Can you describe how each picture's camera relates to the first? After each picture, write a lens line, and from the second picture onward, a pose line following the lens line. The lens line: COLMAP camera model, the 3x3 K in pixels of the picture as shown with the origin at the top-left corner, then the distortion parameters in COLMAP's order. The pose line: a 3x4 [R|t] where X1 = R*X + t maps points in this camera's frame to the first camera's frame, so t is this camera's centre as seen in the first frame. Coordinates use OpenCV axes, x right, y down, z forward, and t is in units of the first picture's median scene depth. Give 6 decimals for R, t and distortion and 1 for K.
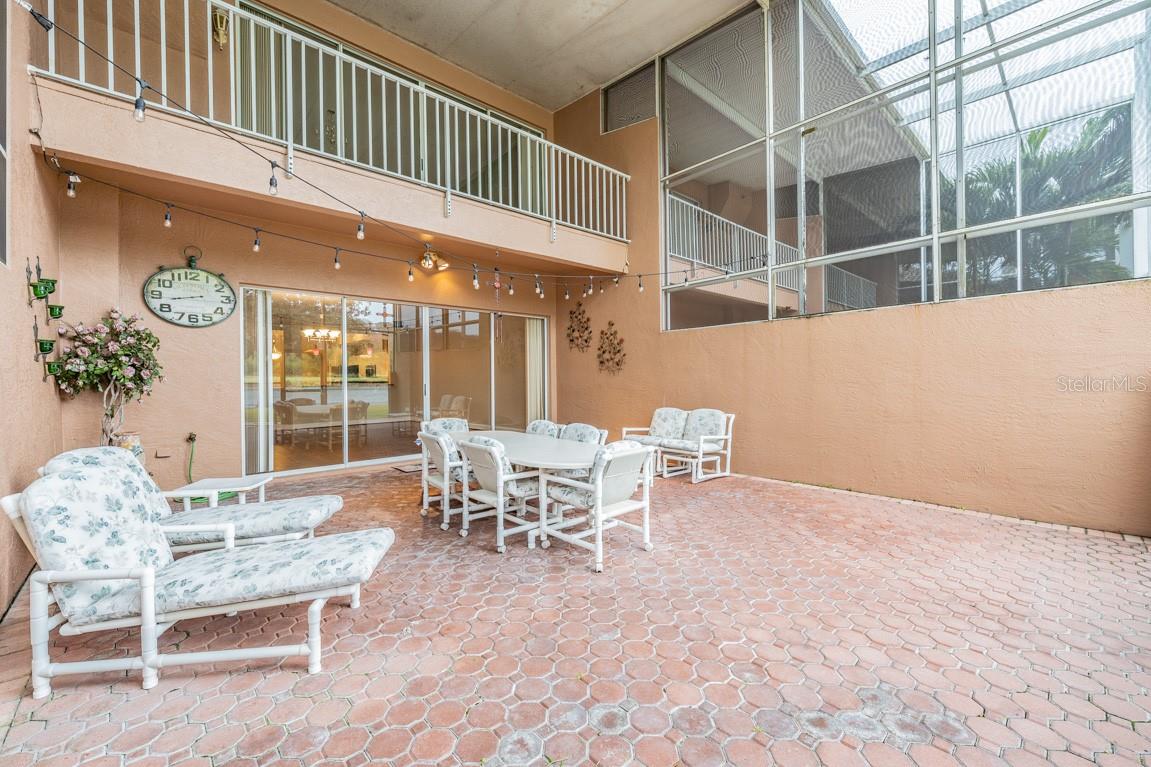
lens RADIAL K [[464.3, 0, 570.0], [0, 464.3, 382.7], [0, 0, 1]] dist [0.000708, -0.000080]
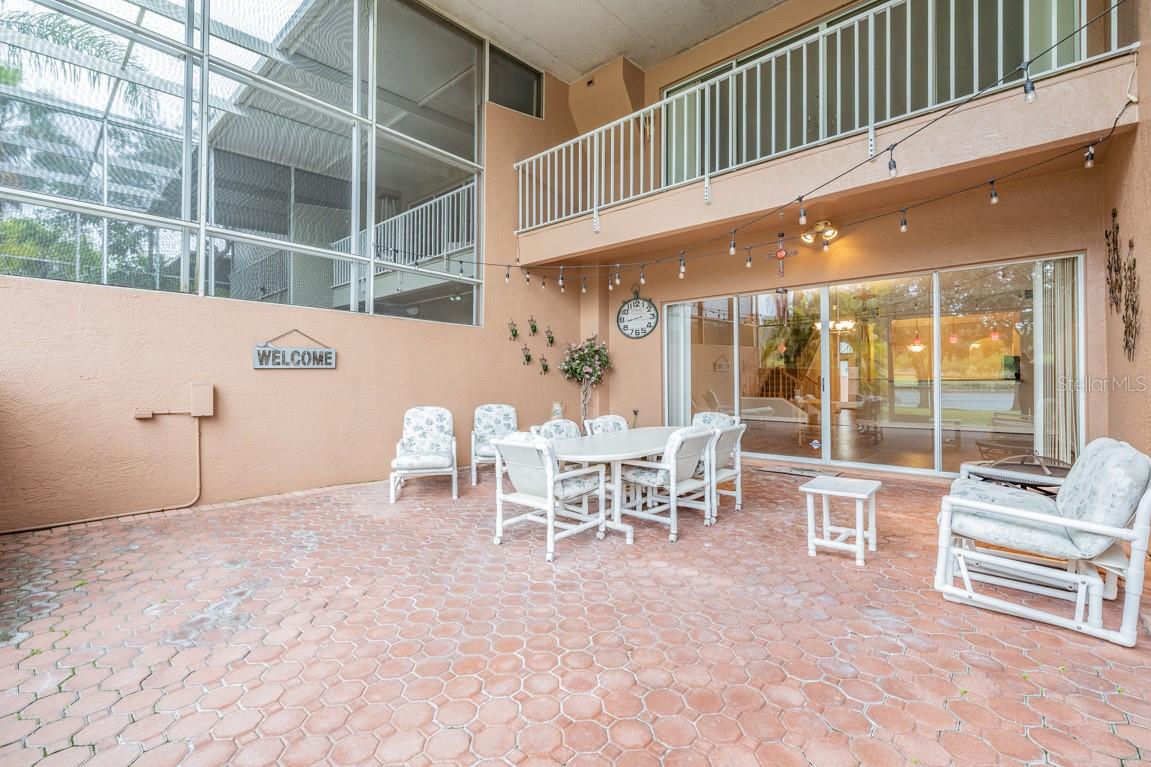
lens RADIAL K [[486.7, 0, 571.4], [0, 486.7, 379.8], [0, 0, 1]] dist [-0.000168, -0.000600]
pose [[0.116121, 0.008557, -0.993198, 0.779121], [-0.004248, 0.999958, 0.008118, 0.002742], [0.993226, 0.003277, 0.116153, 0.656082]]
